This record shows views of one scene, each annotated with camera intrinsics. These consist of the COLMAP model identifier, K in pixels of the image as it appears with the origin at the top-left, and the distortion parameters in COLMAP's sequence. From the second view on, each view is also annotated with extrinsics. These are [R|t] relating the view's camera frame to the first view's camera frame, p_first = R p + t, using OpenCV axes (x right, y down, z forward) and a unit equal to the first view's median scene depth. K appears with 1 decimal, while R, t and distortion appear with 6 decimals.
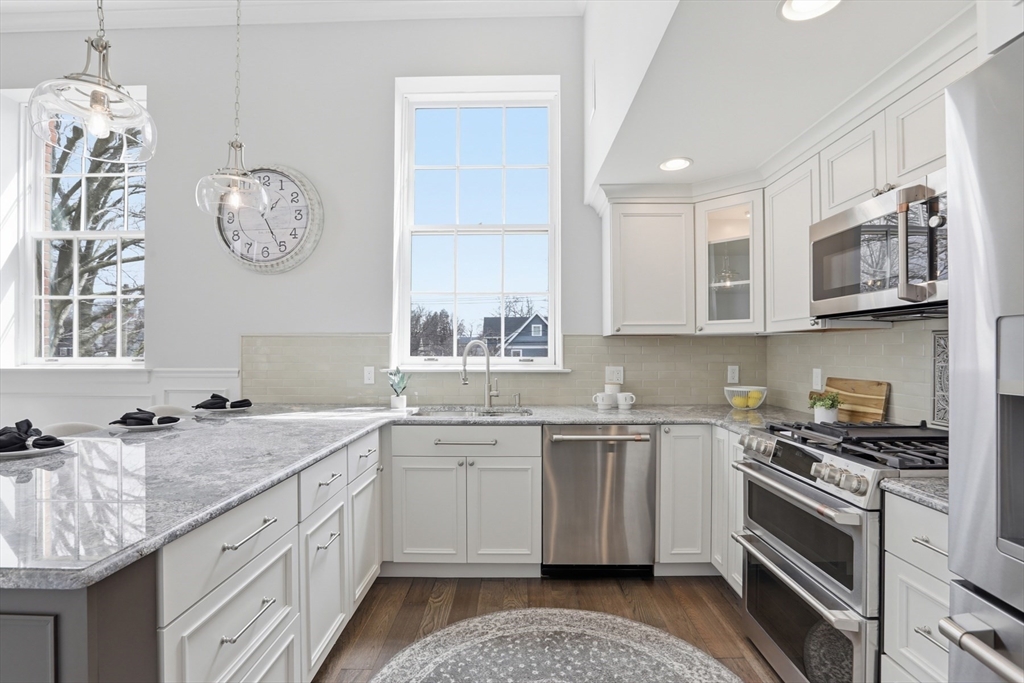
lens RADIAL K [[476.9, 0, 508.9], [0, 476.9, 350.4], [0, 0, 1]] dist [-0.059522, 0.020248]
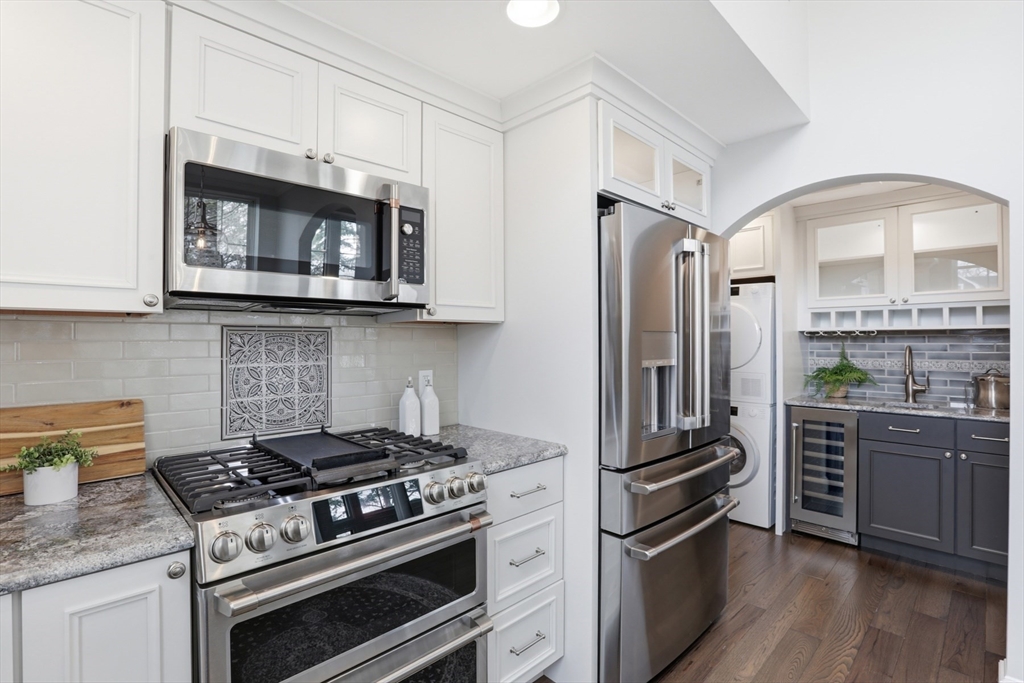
lens RADIAL K [[477.5, 0, 512.0], [0, 477.5, 341.5], [0, 0, 1]] dist [-0.058530, 0.022109]
pose [[-0.709623, 0.001968, 0.704579, -0.020715], [0.002466, 0.999997, -0.000309, -0.009380], [-0.704578, 0.001518, -0.709625, 0.863327]]
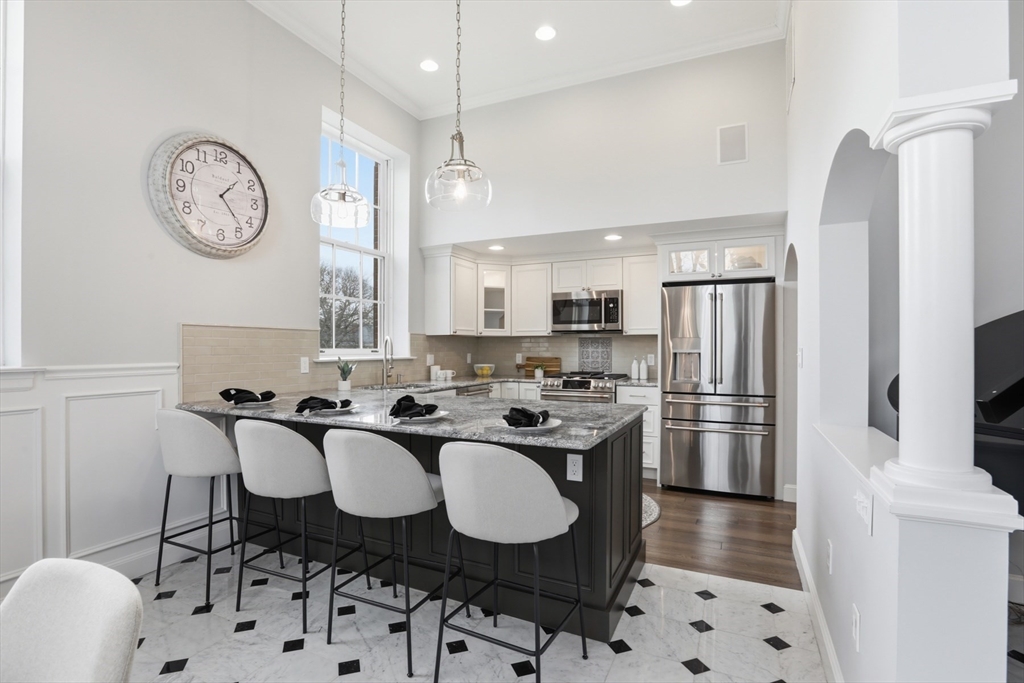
lens RADIAL K [[489.6, 0, 513.5], [0, 489.6, 345.3], [0, 0, 1]] dist [-0.059011, 0.020796]
pose [[0.403917, 0.004410, 0.914785, -1.372406], [-0.003226, 0.999989, -0.003397, 0.009604], [-0.914790, -0.001579, 0.403927, 0.116805]]
